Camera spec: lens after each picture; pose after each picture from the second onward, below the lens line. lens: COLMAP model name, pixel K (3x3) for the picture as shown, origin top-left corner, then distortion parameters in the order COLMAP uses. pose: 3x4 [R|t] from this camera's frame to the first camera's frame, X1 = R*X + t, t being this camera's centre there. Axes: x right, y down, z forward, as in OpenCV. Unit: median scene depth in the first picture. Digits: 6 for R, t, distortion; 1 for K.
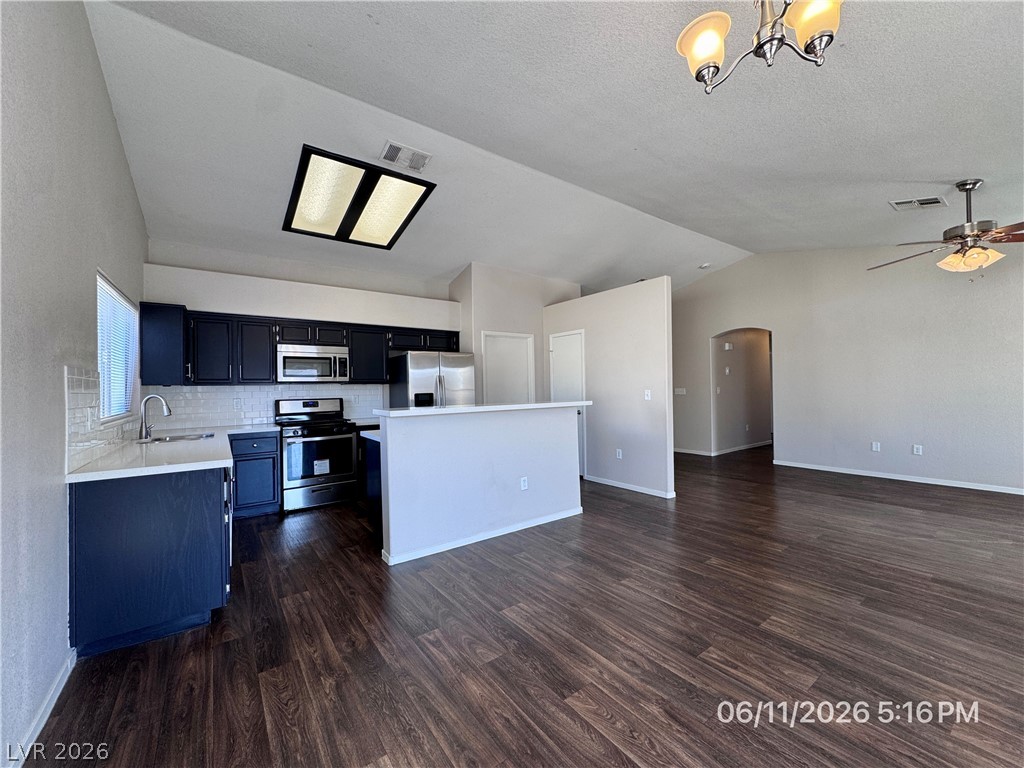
lens RADIAL K [[409.2, 0, 510.7], [0, 409.2, 384.6], [0, 0, 1]] dist [-0.002000, 0.000550]
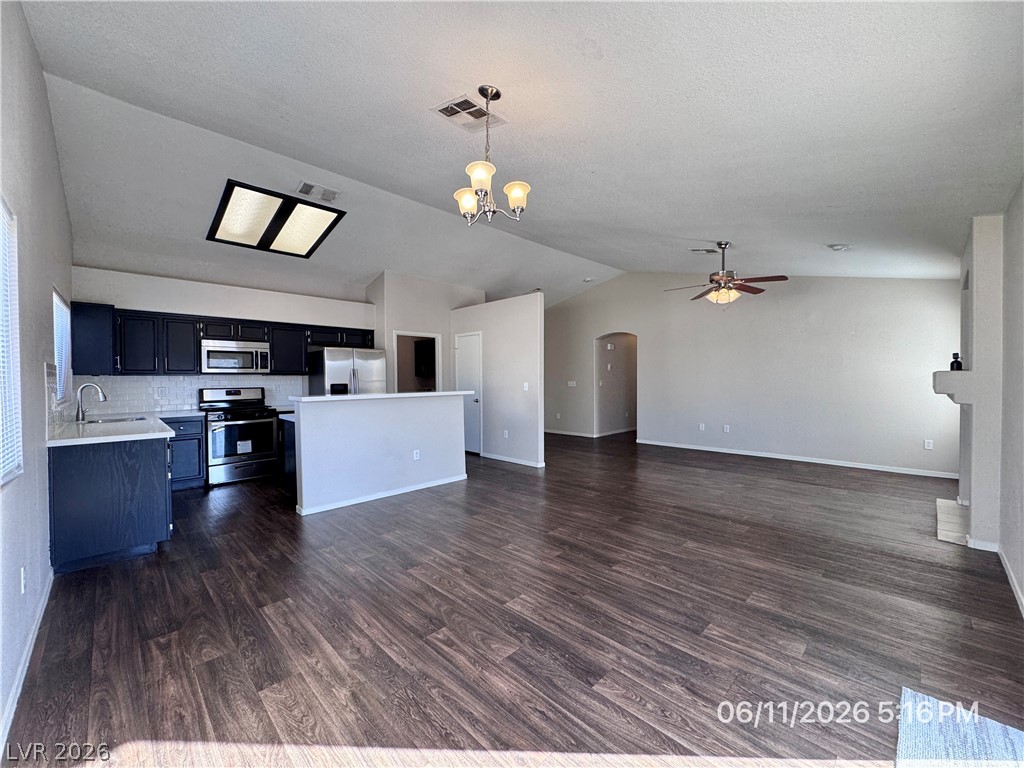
lens RADIAL K [[409.2, 0, 511.7], [0, 409.2, 384.3], [0, 0, 1]] dist [-0.002000, 0.000550]
pose [[0.988464, 0.007515, 0.151270, 0.115030], [-0.010692, 0.999739, 0.020199, -0.007284], [-0.151078, -0.021583, 0.988286, -0.266013]]
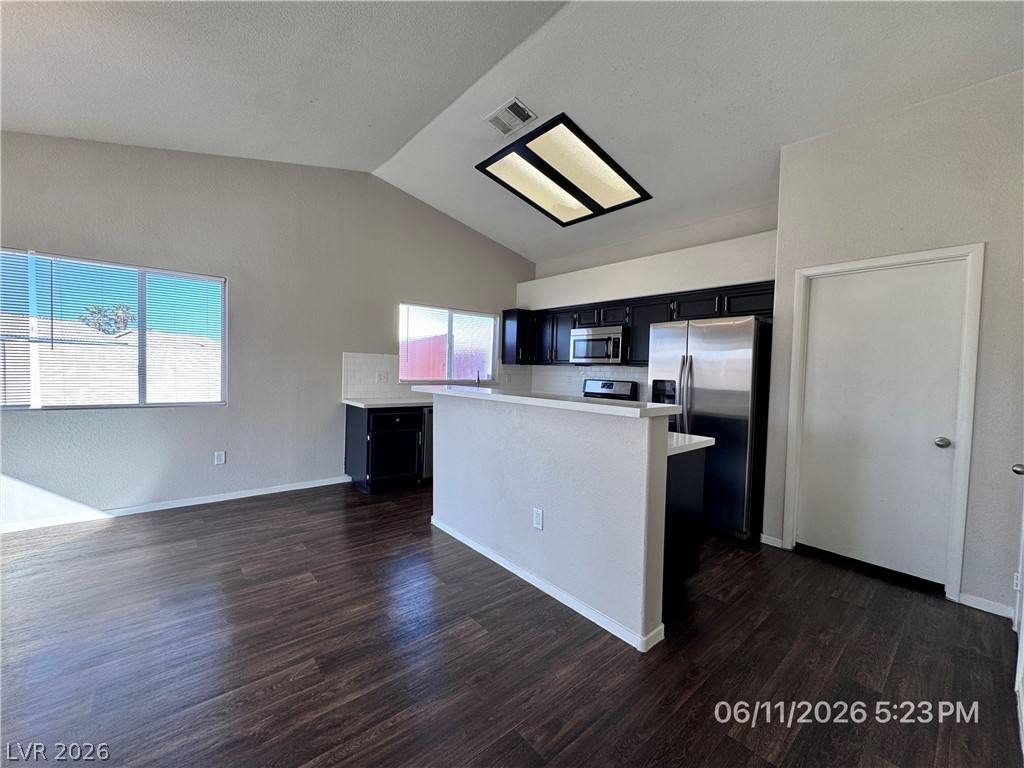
lens RADIAL K [[409.2, 0, 512.3], [0, 409.2, 386.0], [0, 0, 1]] dist [-0.002000, 0.000550]
pose [[0.079069, 0.060139, -0.995053, 0.581793], [-0.021545, 0.998049, 0.058608, -0.006220], [0.996636, 0.016805, 0.080211, 0.786916]]
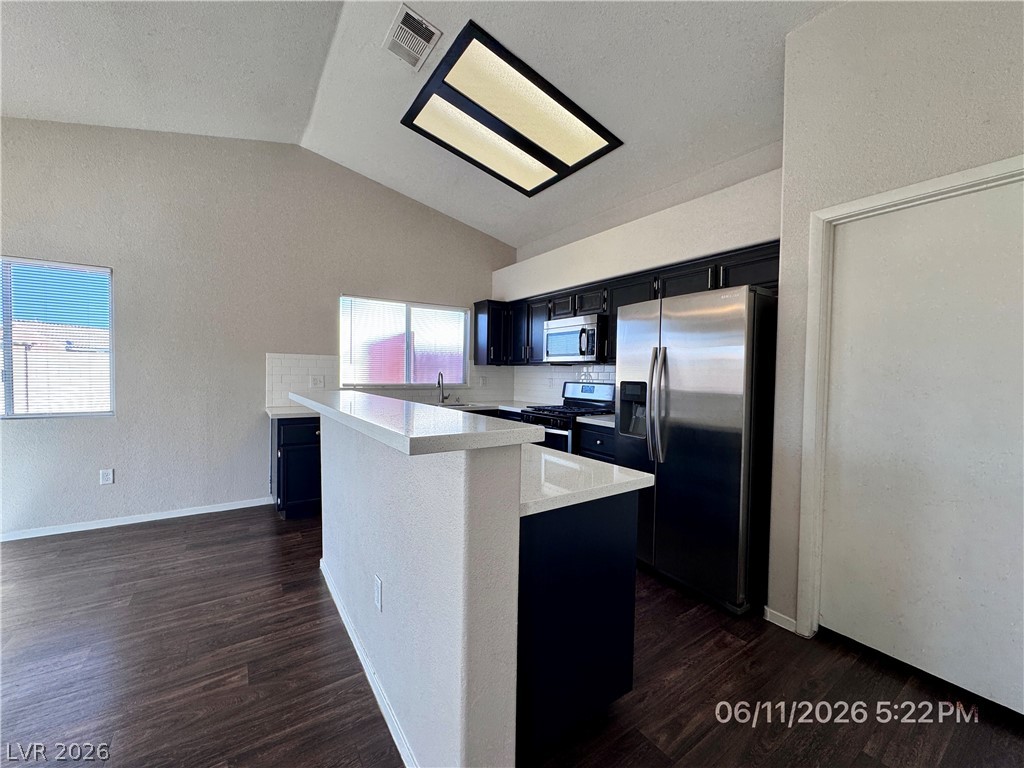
lens RADIAL K [[409.2, 0, 512.2], [0, 409.2, 385.6], [0, 0, 1]] dist [-0.002000, 0.000550]
pose [[-0.028730, 0.049416, -0.998365, 0.391542], [-0.008049, 0.998733, 0.049666, 0.000892], [0.999555, 0.009463, -0.028296, 1.002824]]
